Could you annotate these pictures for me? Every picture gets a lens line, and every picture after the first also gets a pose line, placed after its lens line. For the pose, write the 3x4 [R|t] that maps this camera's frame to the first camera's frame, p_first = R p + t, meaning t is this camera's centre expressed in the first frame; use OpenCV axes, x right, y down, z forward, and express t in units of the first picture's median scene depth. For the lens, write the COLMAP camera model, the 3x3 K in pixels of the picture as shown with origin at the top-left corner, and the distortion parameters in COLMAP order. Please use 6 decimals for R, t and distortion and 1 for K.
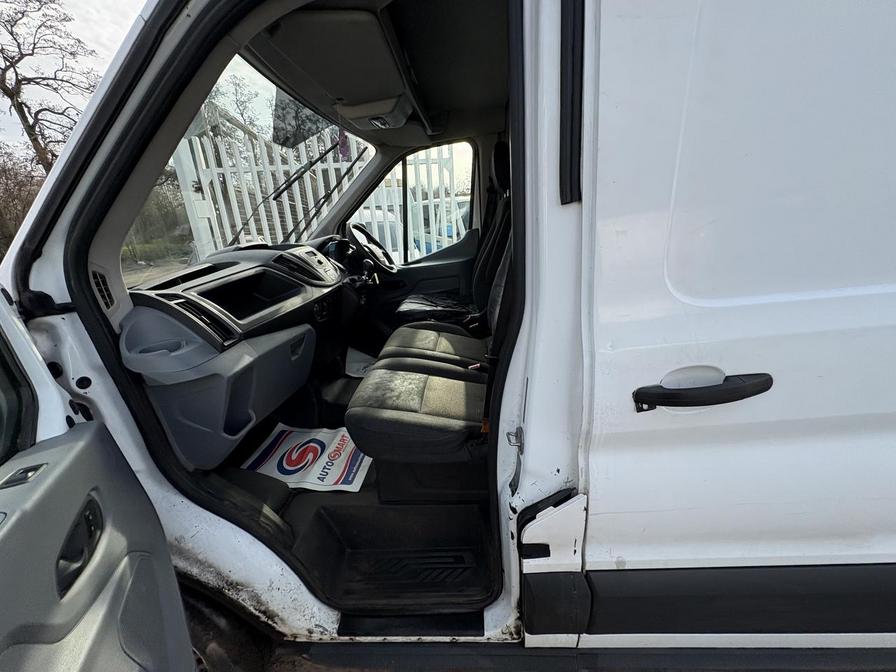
lens RADIAL K [[357.5, 0, 448.8], [0, 357.5, 335.7], [0, 0, 1]] dist [0.001304, -0.000273]
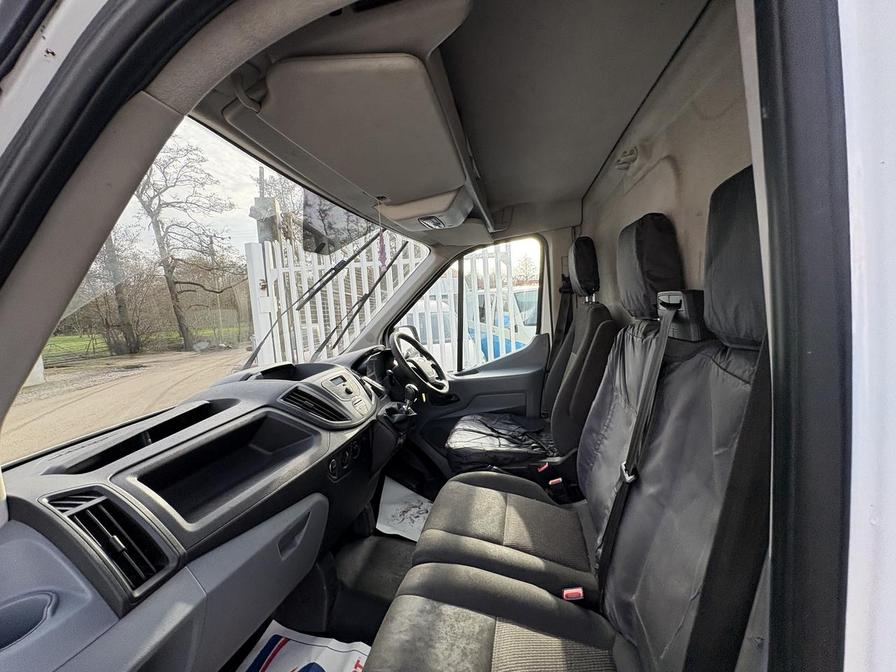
lens RADIAL K [[357.5, 0, 448.0], [0, 357.5, 334.6], [0, 0, 1]] dist [0.001304, -0.000273]
pose [[0.989081, 0.000805, -0.147371, -0.038298], [-0.033983, 0.974281, -0.222757, -0.162243], [0.143401, 0.225333, 0.963671, 0.270325]]
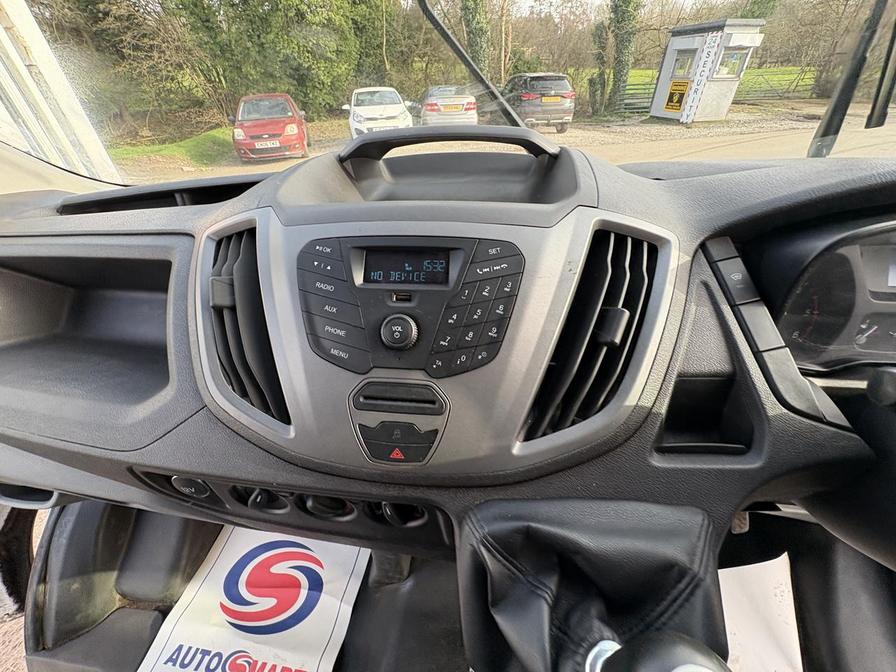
lens RADIAL K [[357.5, 0, 451.4], [0, 357.5, 333.4], [0, 0, 1]] dist [0.001304, -0.000273]
pose [[-0.060563, 0.631615, -0.772913, -0.231638], [-0.280868, 0.732264, 0.620405, -0.314973], [0.957834, 0.254660, 0.133053, 1.006364]]
